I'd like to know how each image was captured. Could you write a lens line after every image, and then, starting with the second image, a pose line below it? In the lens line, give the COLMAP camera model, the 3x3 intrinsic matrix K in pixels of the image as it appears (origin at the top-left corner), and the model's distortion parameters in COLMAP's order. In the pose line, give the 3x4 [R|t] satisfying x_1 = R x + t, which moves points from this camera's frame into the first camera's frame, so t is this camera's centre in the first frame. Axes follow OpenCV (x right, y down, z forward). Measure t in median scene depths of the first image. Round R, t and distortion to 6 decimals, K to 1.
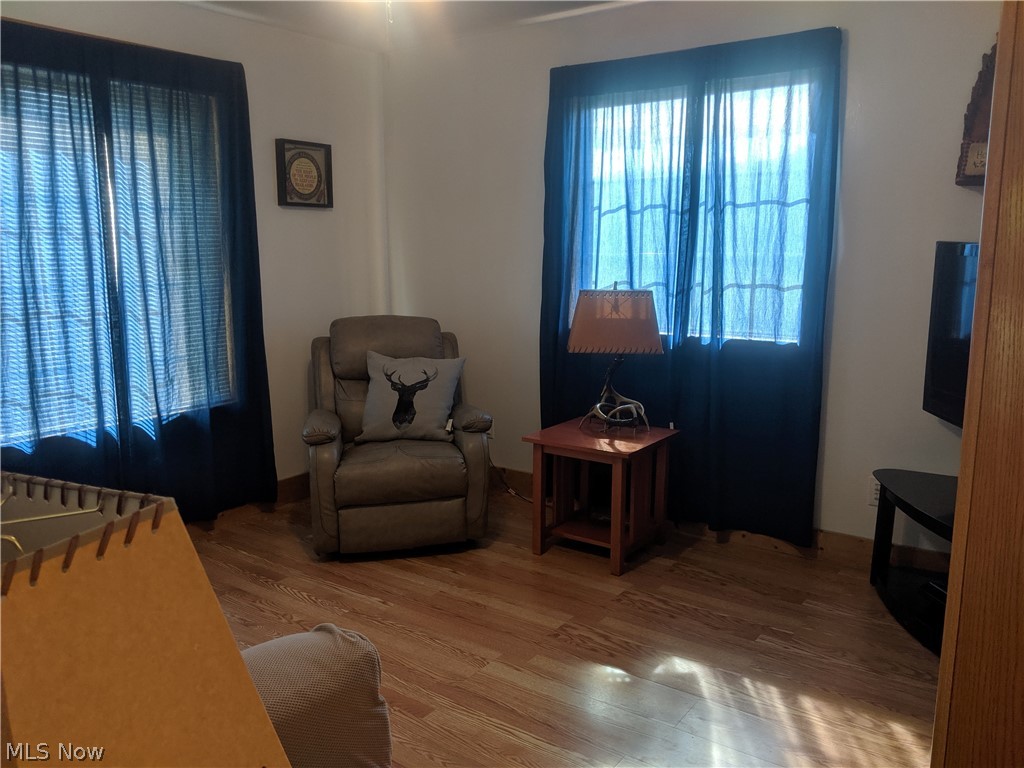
lens RADIAL K [[828.9, 0, 511.1], [0, 828.9, 386.5], [0, 0, 1]] dist [0.038652, -0.071552]
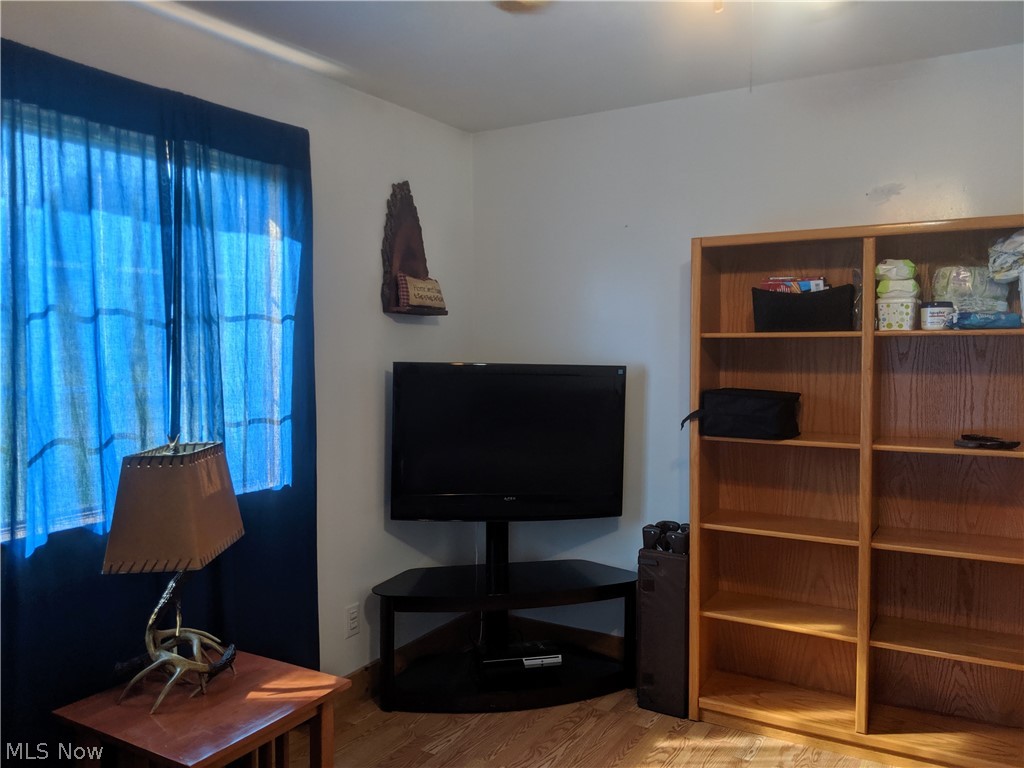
lens RADIAL K [[828.9, 0, 509.7], [0, 828.9, 379.5], [0, 0, 1]] dist [0.038652, -0.071552]
pose [[-0.090899, -0.043921, 0.994891, -0.612770], [0.165853, 0.984407, 0.058611, -0.204104], [-0.981952, 0.170334, -0.082198, 1.008662]]
